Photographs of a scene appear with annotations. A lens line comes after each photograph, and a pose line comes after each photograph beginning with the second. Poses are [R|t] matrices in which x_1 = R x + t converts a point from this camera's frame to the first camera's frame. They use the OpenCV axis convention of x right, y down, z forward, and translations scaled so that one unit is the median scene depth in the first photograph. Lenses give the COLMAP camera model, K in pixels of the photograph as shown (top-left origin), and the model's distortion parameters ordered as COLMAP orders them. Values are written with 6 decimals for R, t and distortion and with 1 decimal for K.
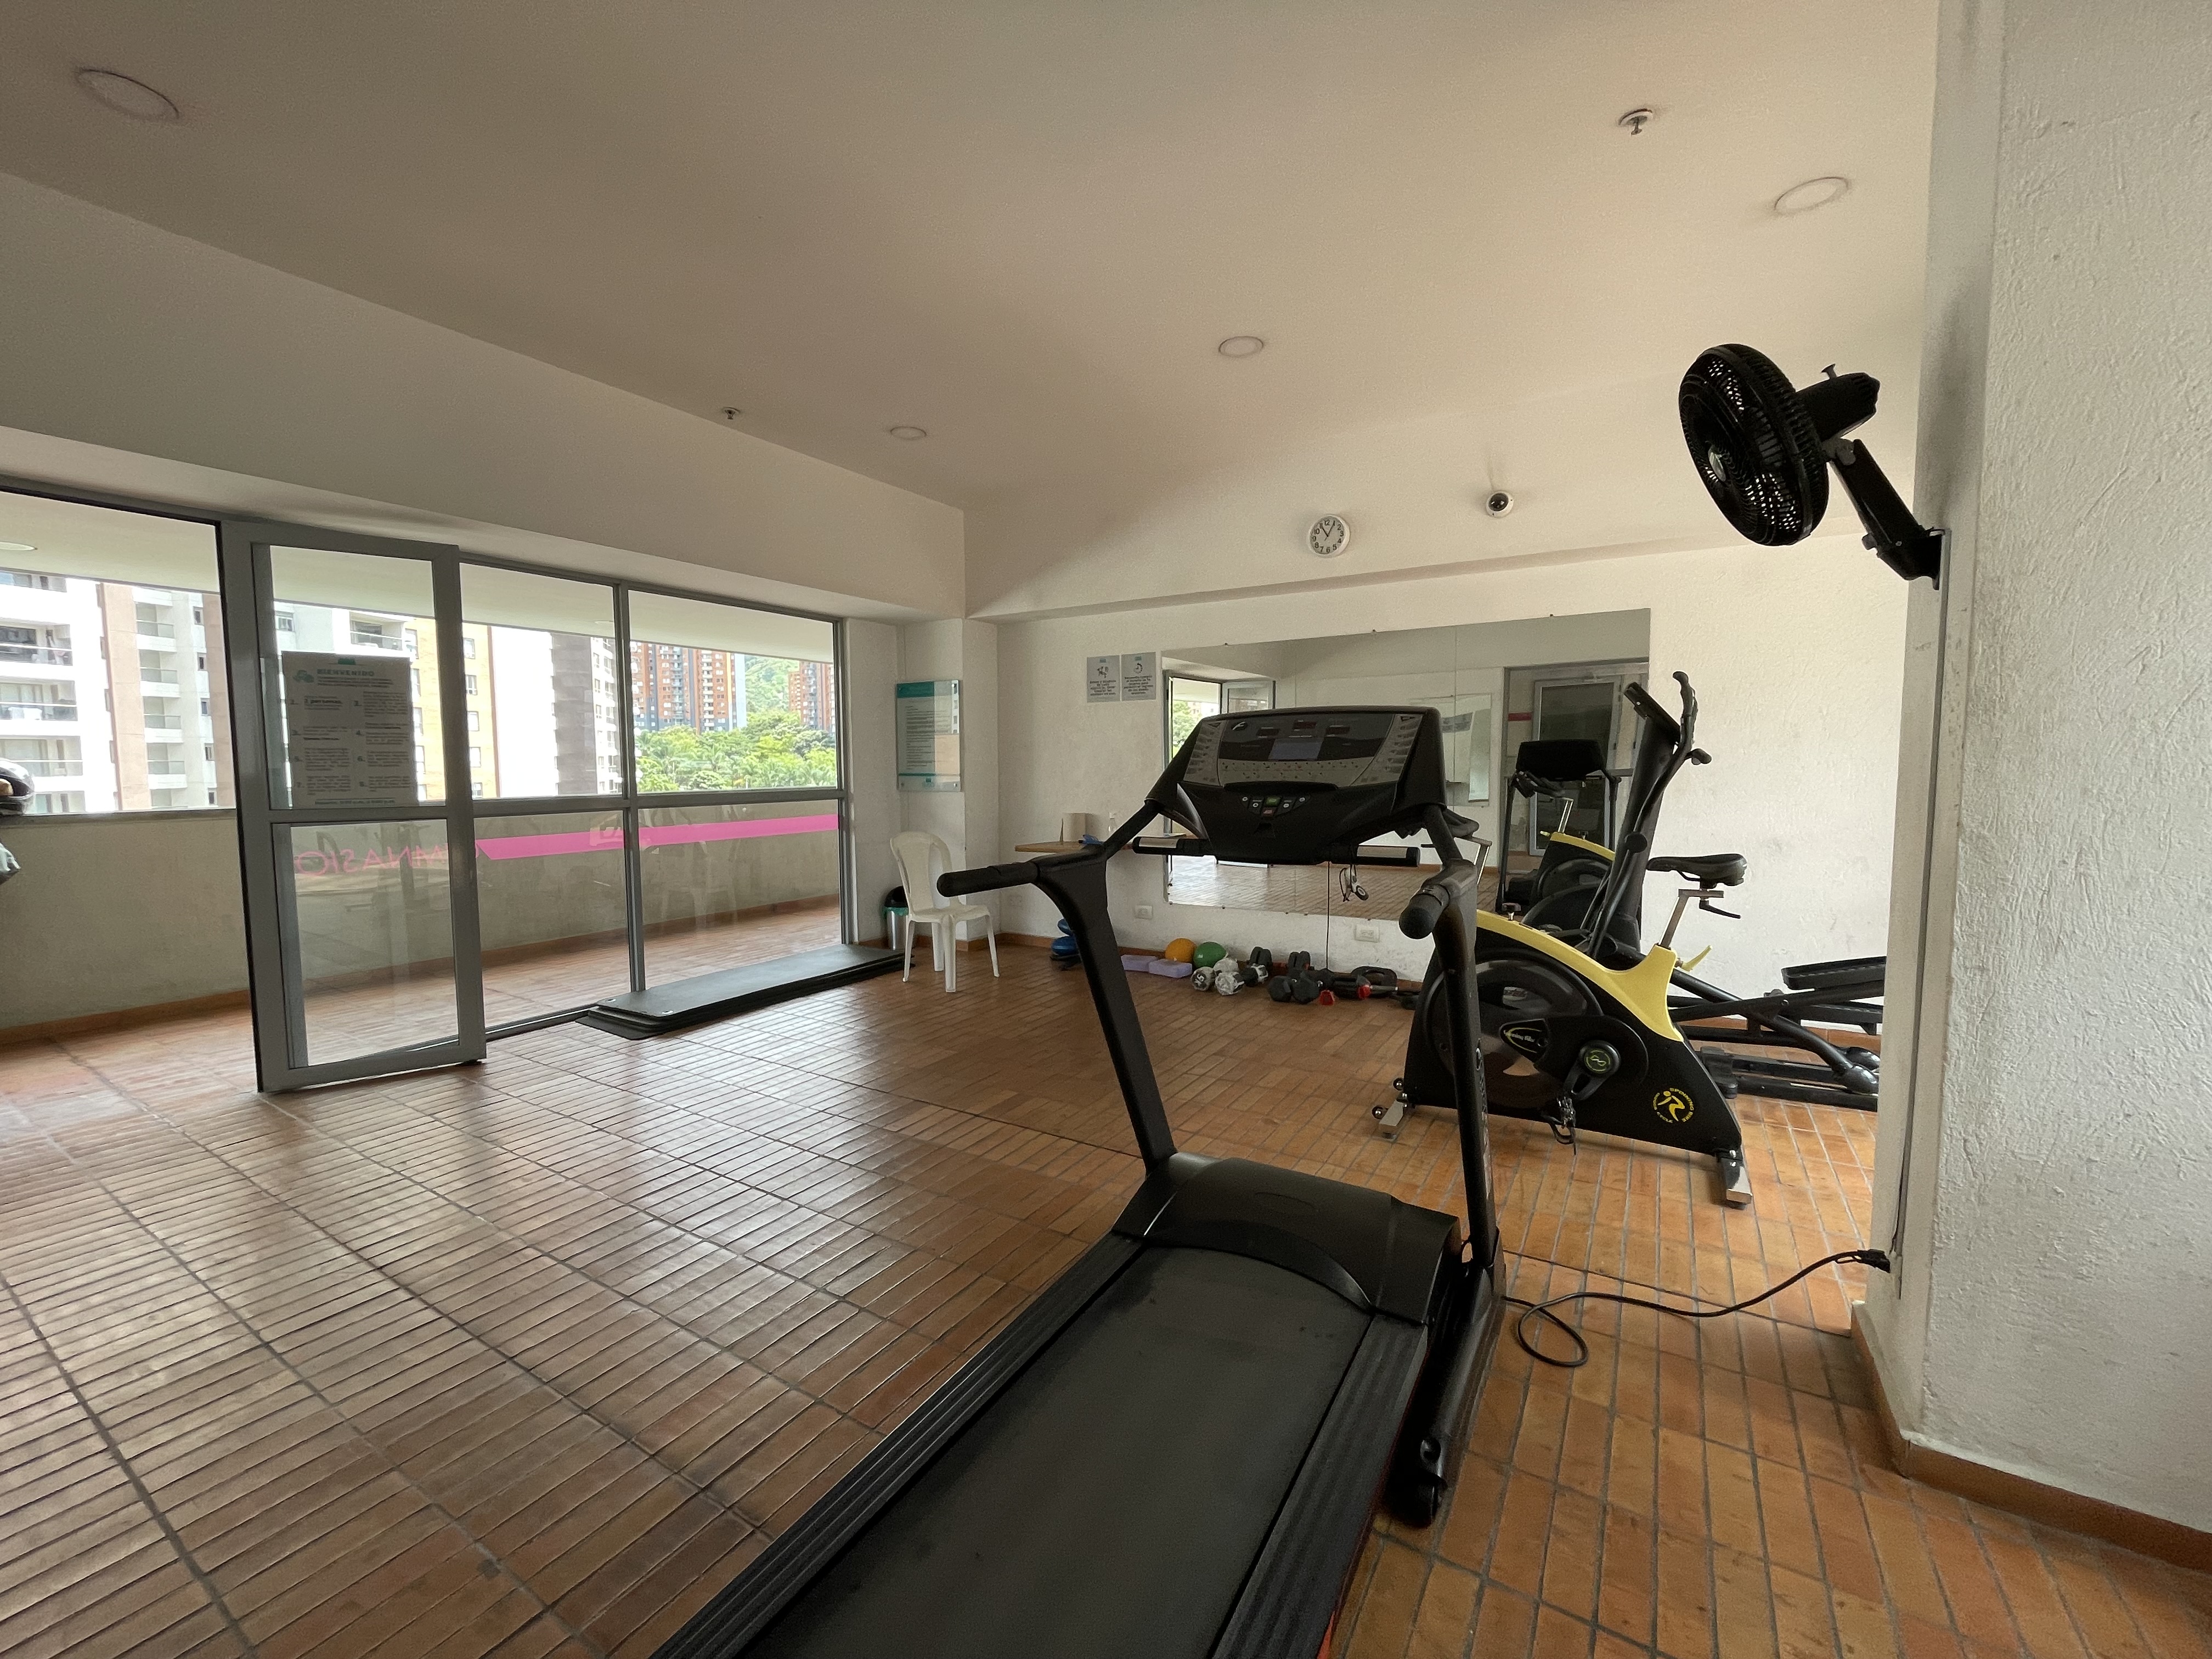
lens RADIAL K [[898.2, 0, 1108.9], [0, 898.2, 826.4], [0, 0, 1]] dist [-0.002462, 0.000038]
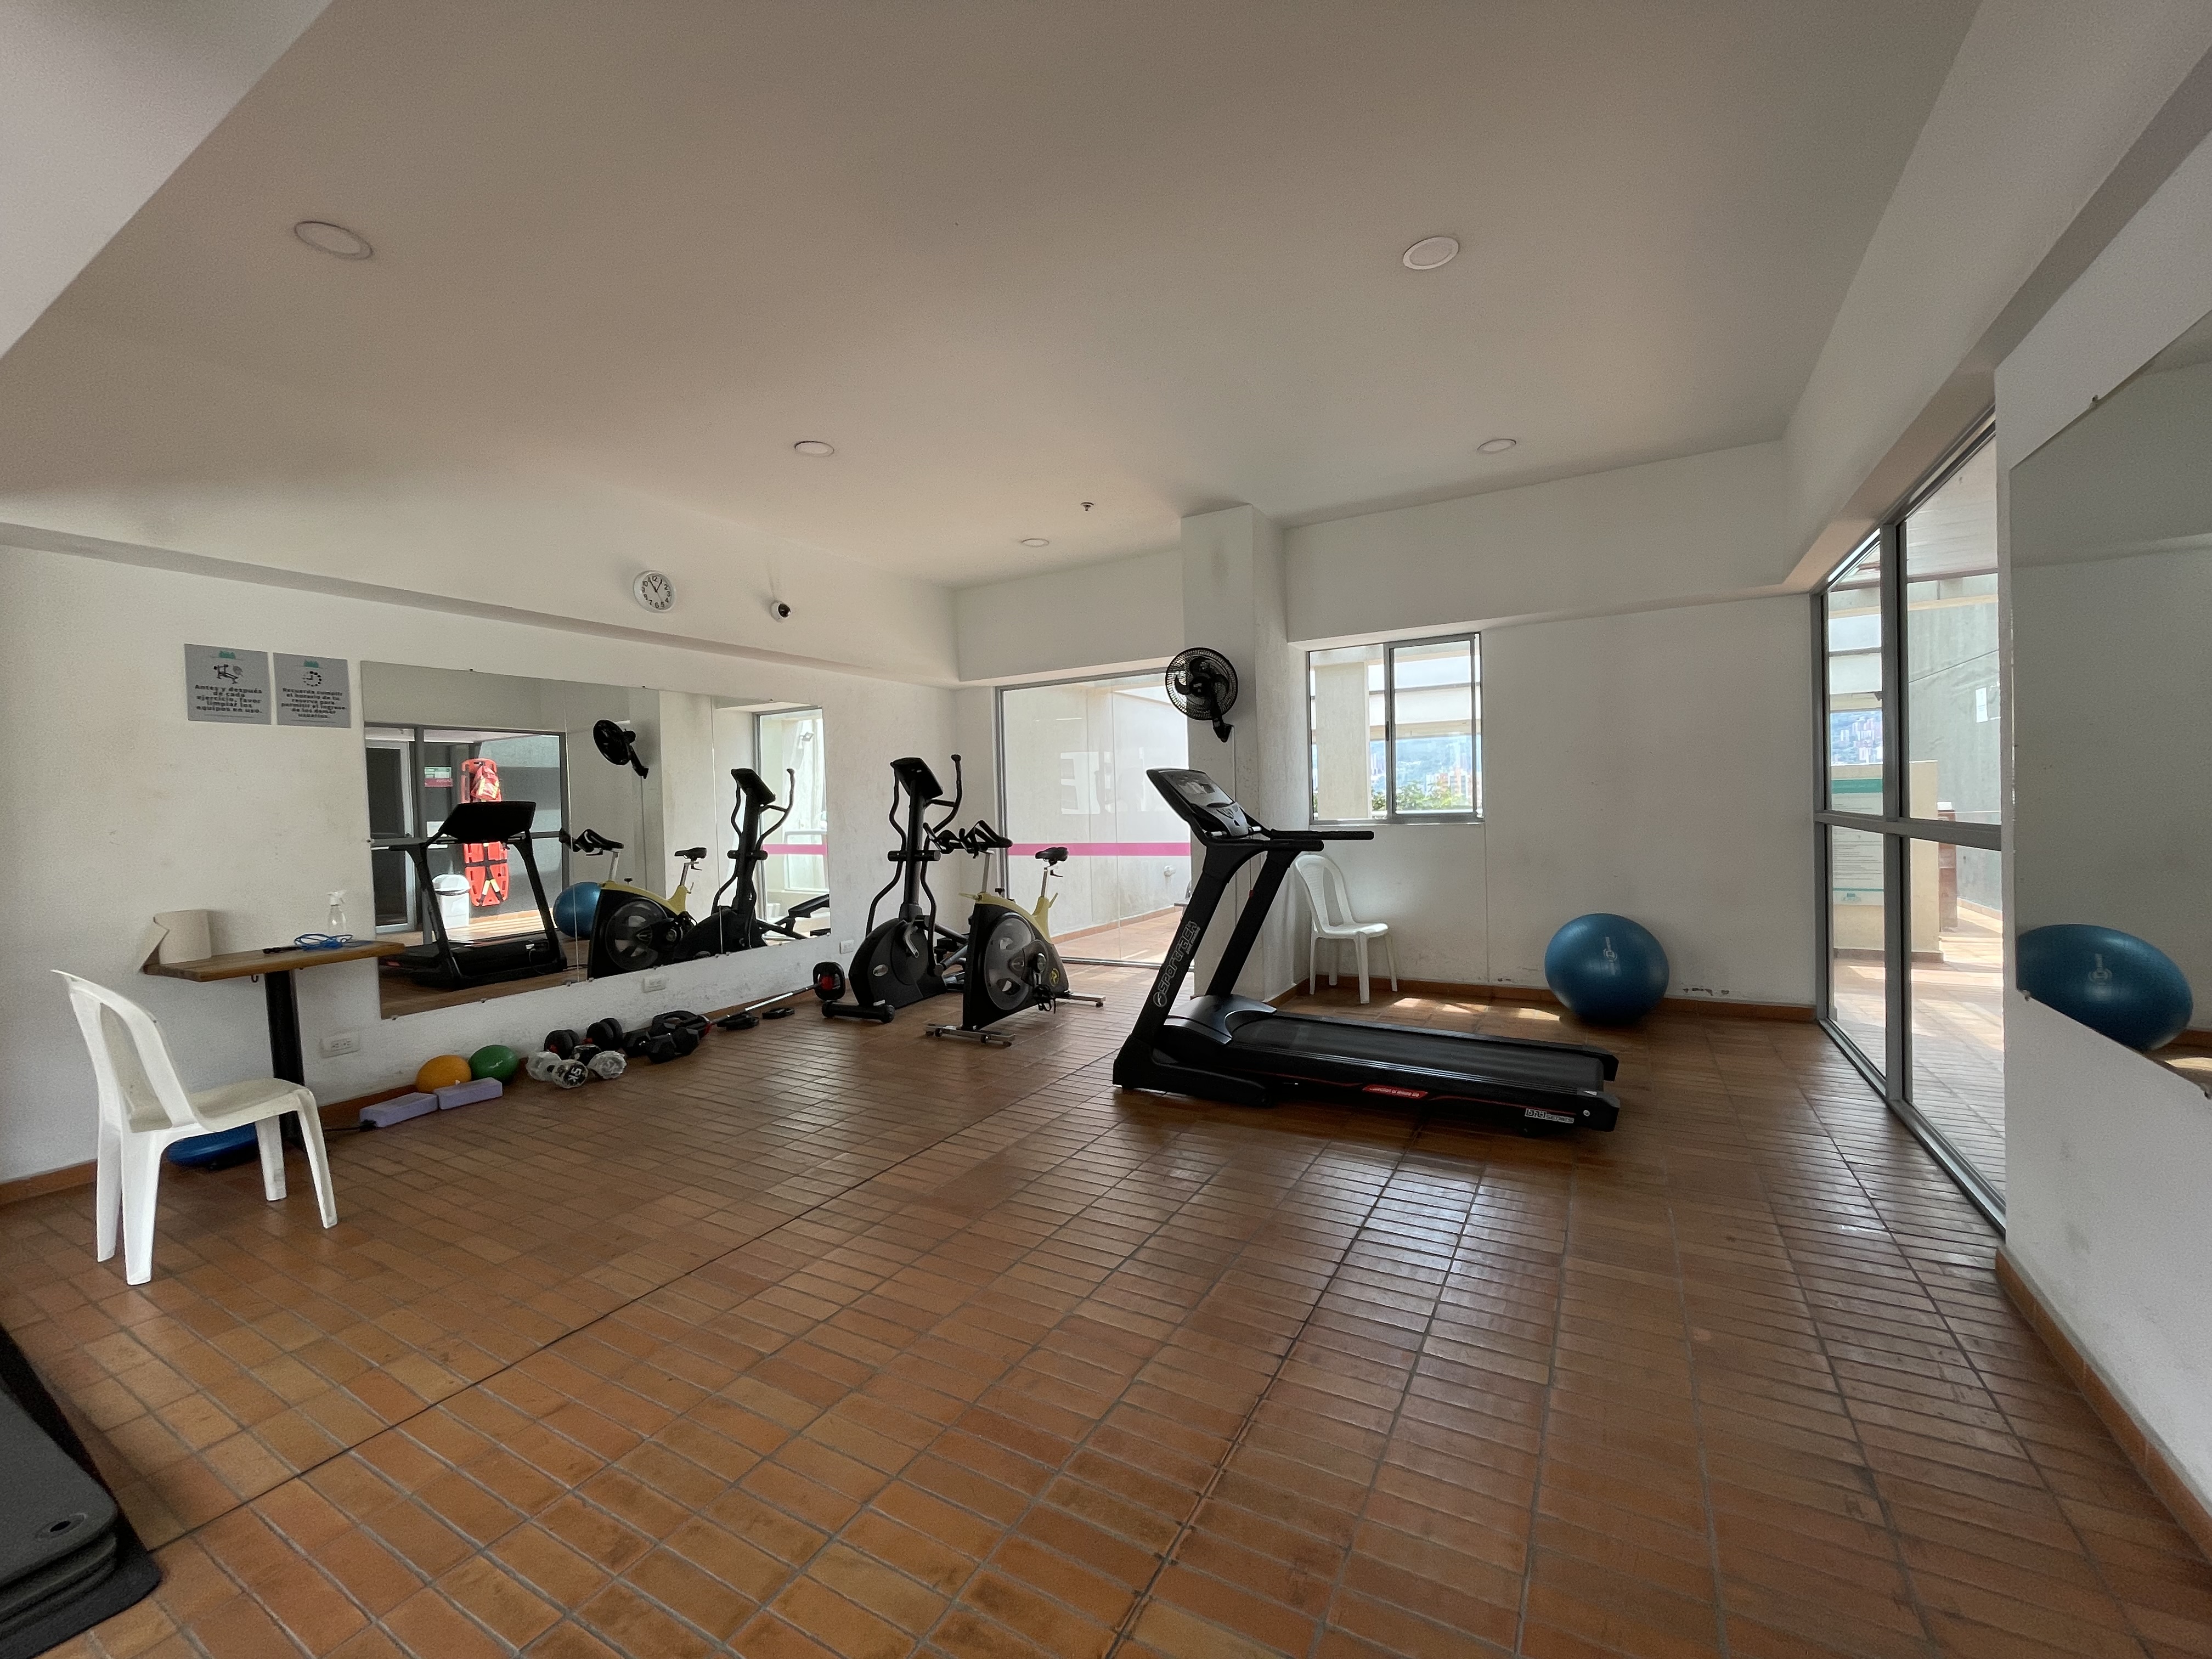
lens RADIAL K [[898.2, 0, 1108.9], [0, 898.2, 826.4], [0, 0, 1]] dist [-0.002462, 0.000038]
pose [[-0.037824, -0.013930, 0.999187, -0.729138], [0.103993, 0.994419, 0.017800, -0.020521], [-0.993859, 0.104581, -0.036164, 0.503163]]
